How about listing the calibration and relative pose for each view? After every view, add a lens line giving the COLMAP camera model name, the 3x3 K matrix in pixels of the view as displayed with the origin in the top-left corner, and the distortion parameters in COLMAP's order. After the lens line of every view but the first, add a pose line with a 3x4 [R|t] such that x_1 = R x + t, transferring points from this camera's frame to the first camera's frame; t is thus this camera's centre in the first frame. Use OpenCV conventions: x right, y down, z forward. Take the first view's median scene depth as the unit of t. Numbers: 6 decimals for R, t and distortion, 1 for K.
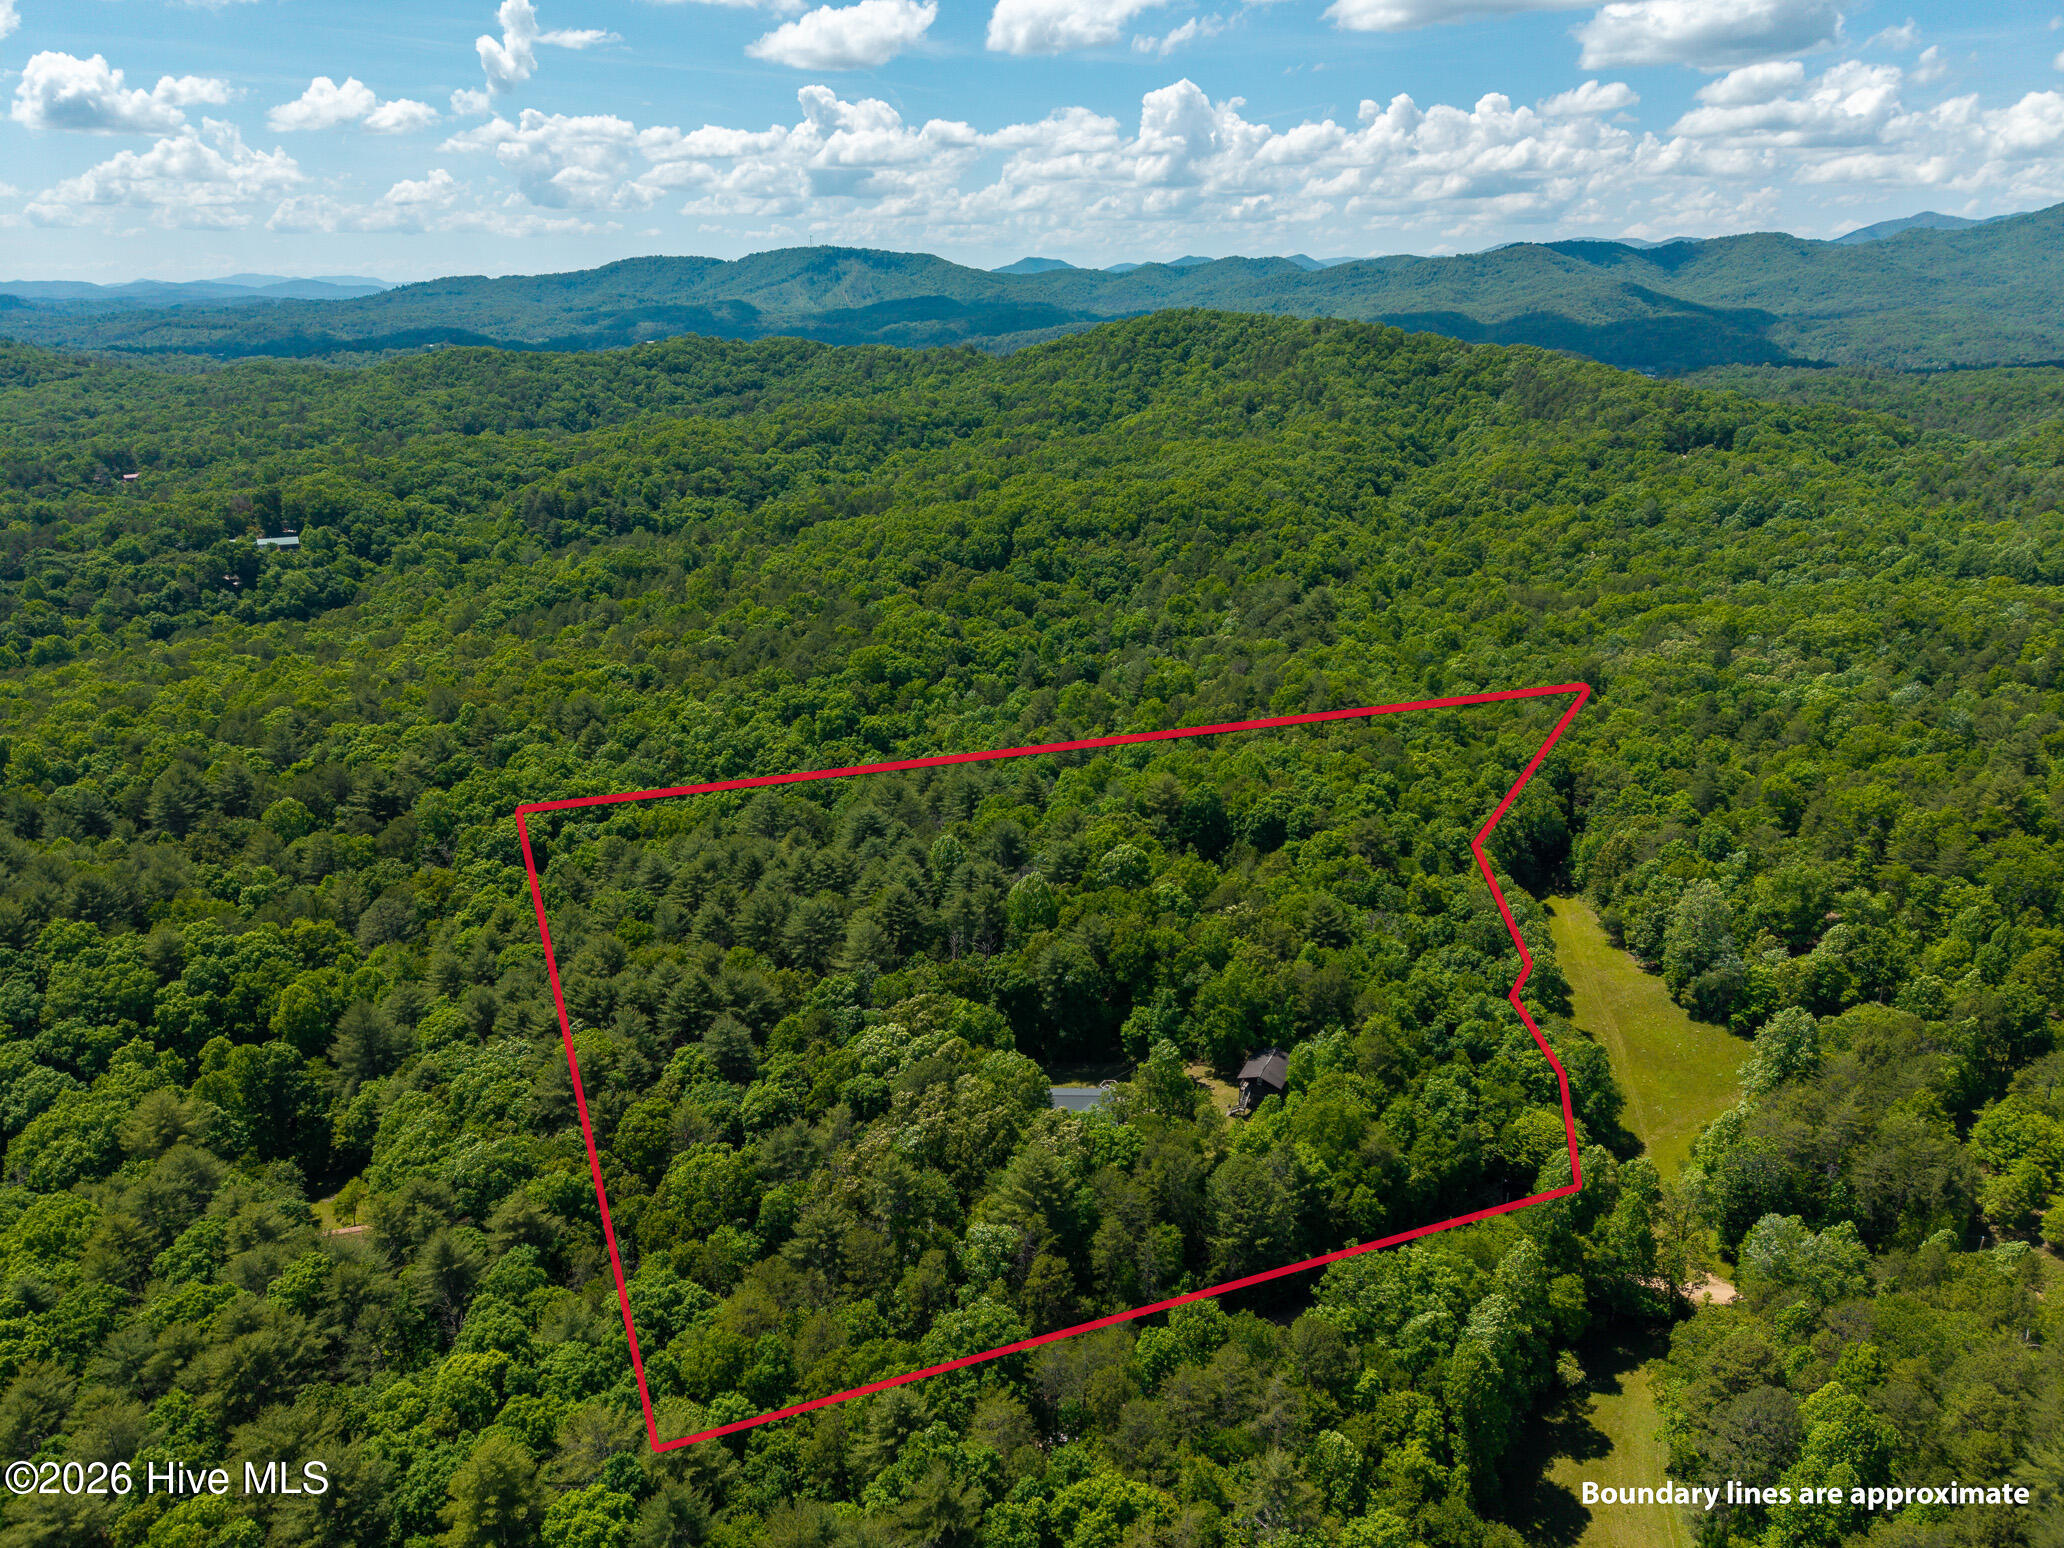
lens RADIAL K [[1423.9, 0, 1032.0], [0, 1423.9, 774.0], [0, 0, 1]] dist [0.098236, -0.191905]
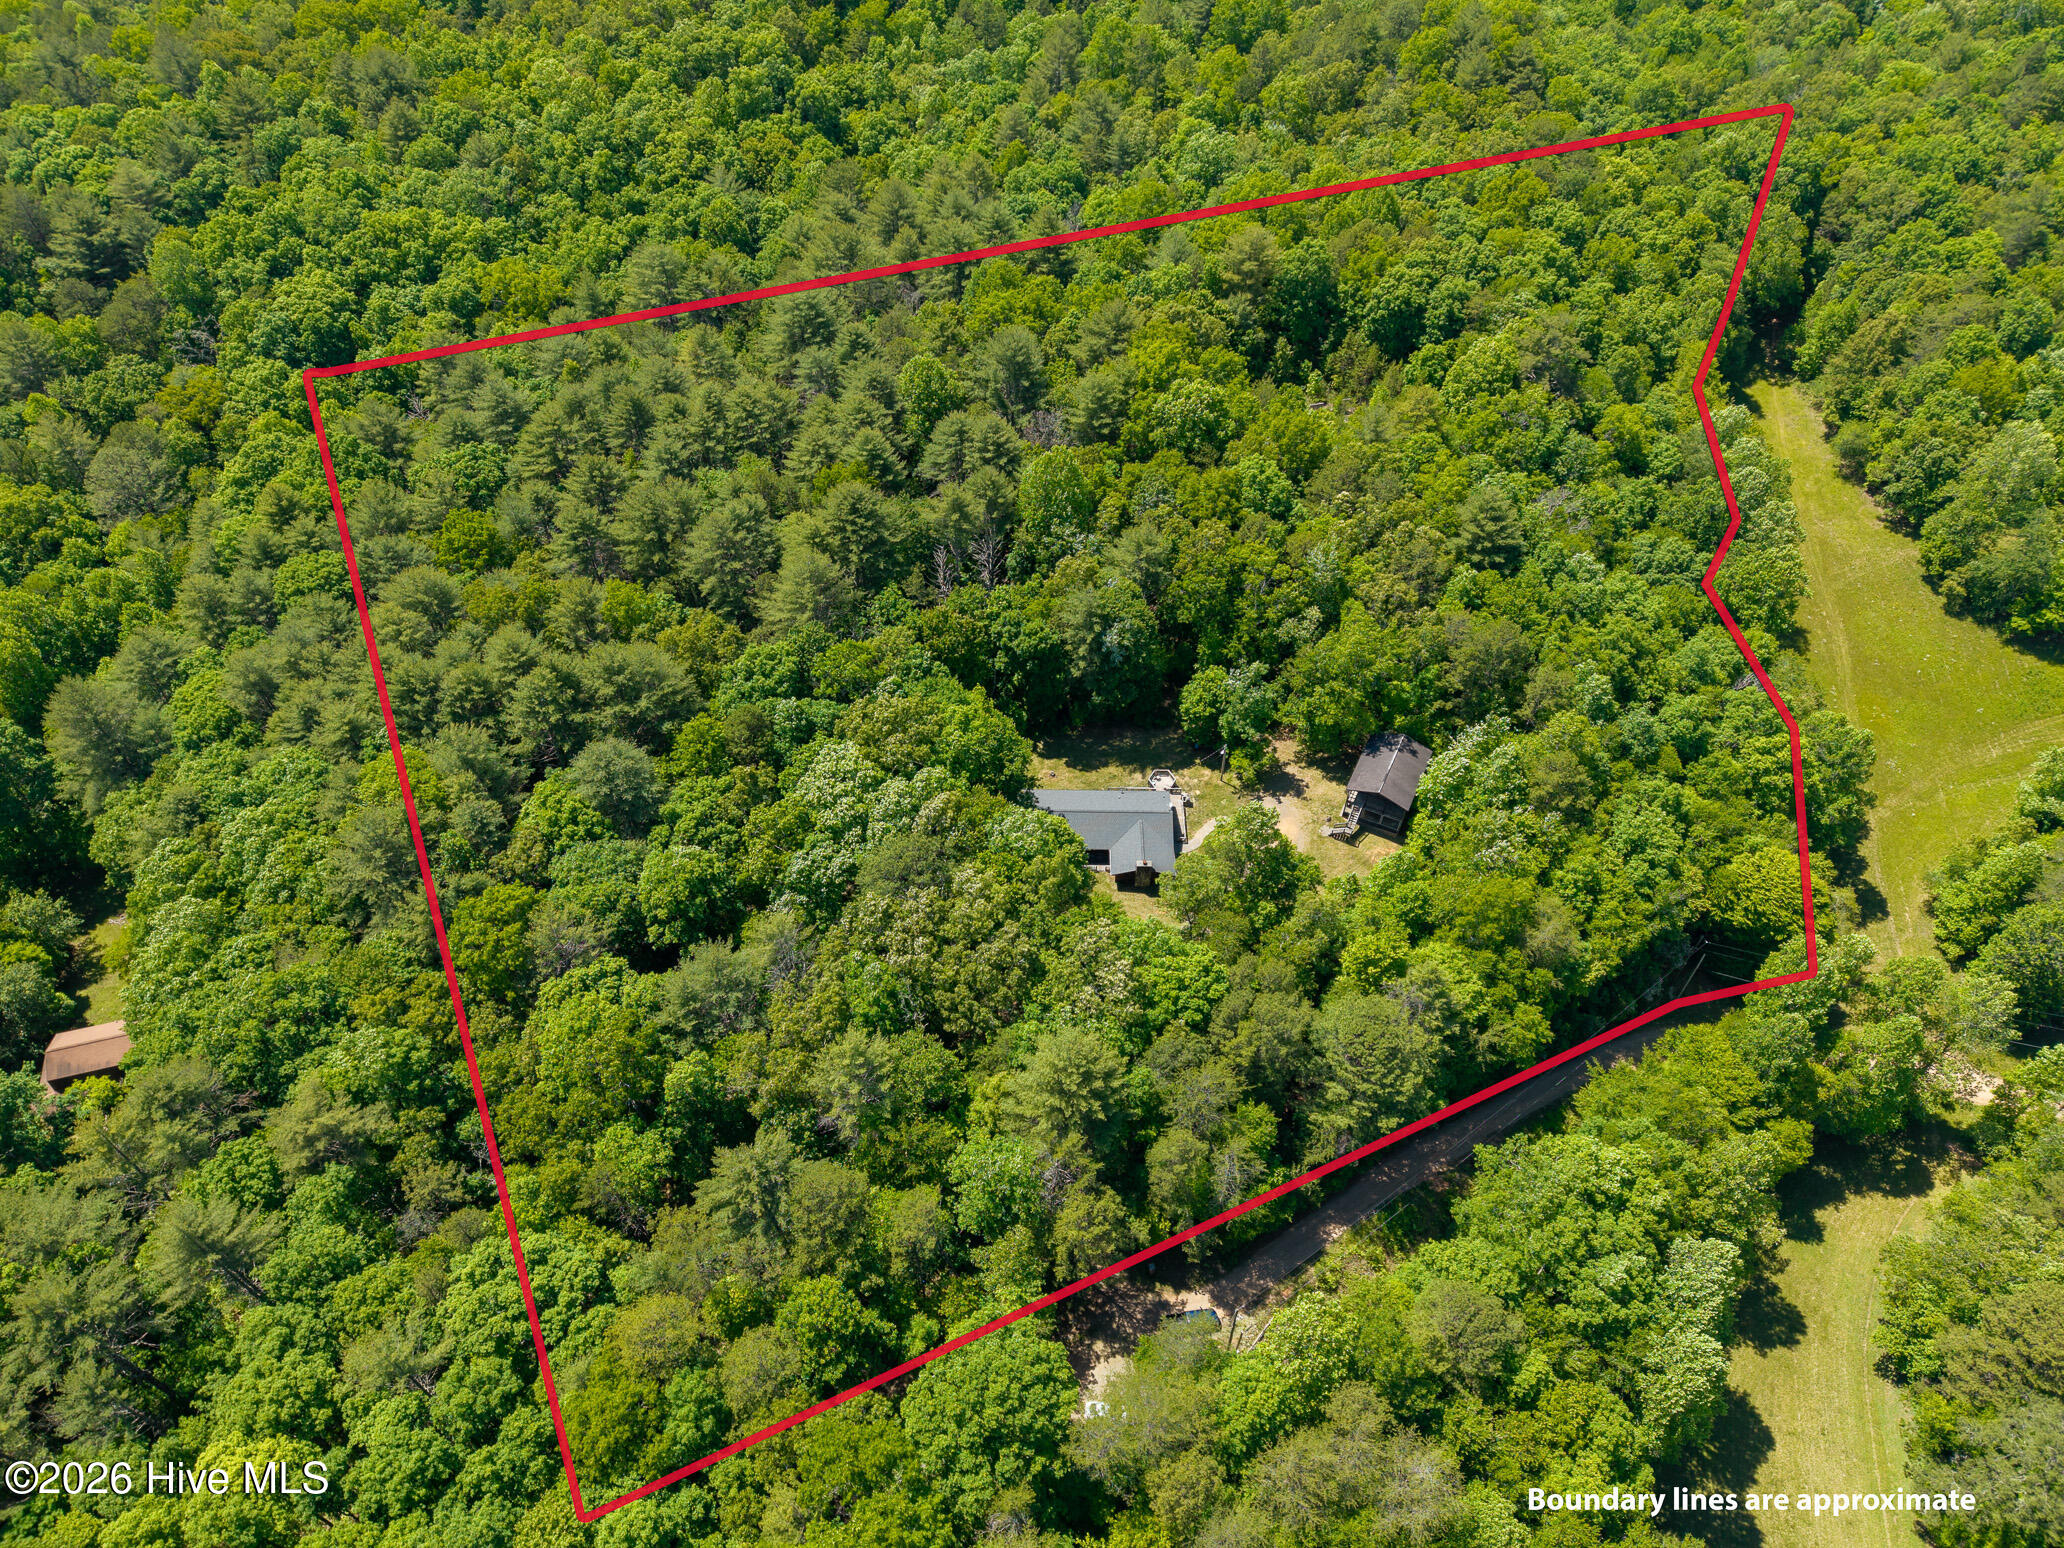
lens RADIAL K [[1425.2, 0, 1001.3], [0, 1425.2, 778.5], [0, 0, 1]] dist [0.017090, -0.008028]
pose [[0.999922, 0.011401, -0.005067, -0.019992], [-0.007464, 0.872081, 0.489305, -0.116444], [0.009997, -0.489229, 0.872098, 0.337488]]
